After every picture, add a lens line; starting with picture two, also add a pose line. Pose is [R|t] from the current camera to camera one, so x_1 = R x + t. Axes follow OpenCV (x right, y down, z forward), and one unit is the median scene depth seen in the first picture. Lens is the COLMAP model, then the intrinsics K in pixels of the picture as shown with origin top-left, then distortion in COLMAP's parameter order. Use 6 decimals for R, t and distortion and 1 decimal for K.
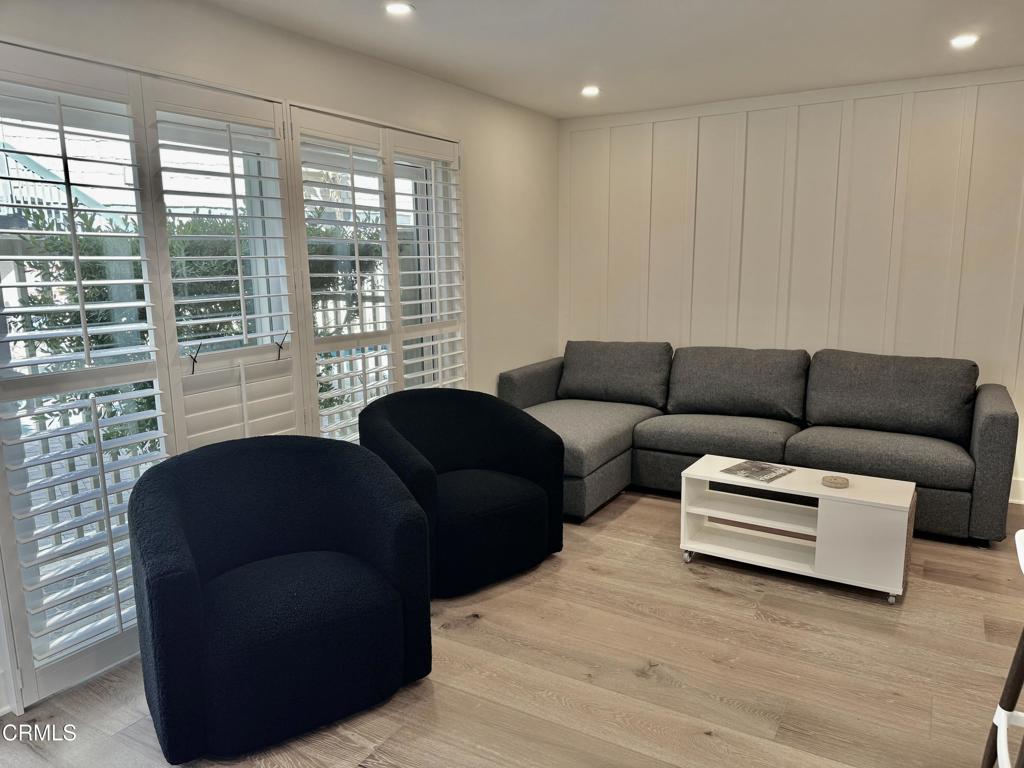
lens RADIAL K [[728.4, 0, 512.0], [0, 728.4, 384.0], [0, 0, 1]] dist [0.064814, -0.001934]
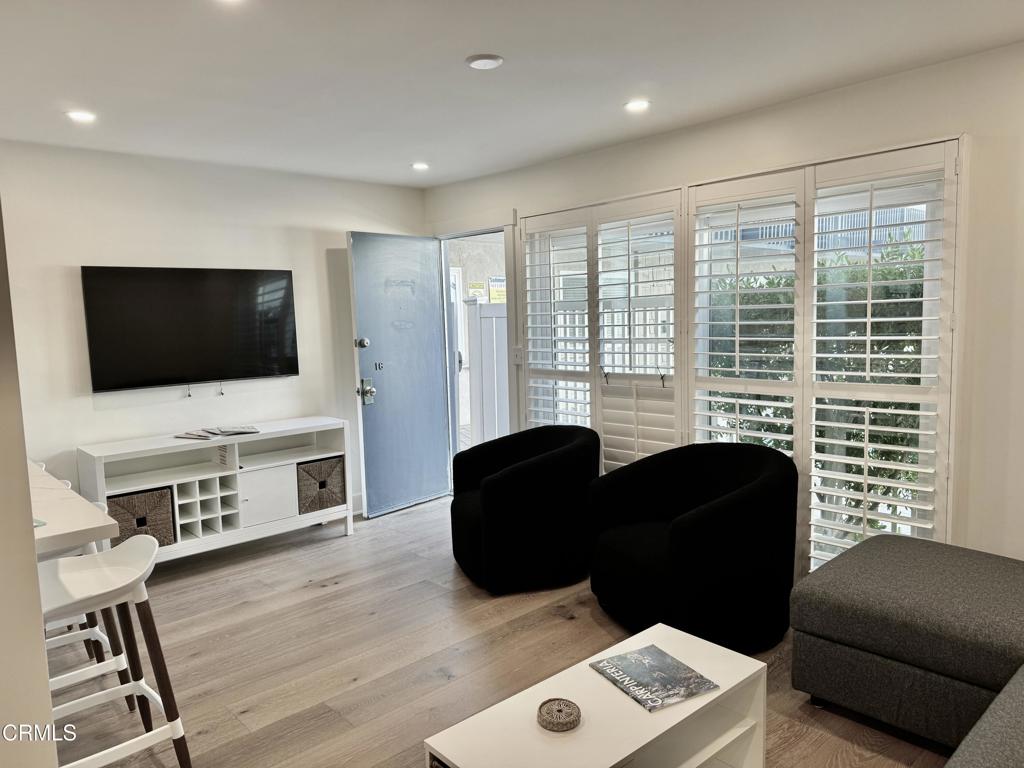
lens RADIAL K [[728.4, 0, 512.0], [0, 728.4, 384.0], [0, 0, 1]] dist [0.064814, -0.001934]
pose [[-0.292241, 0.118304, -0.948999, 0.906759], [-0.125074, 0.979068, 0.160569, -0.196370], [0.948131, 0.165620, -0.271327, 1.011266]]
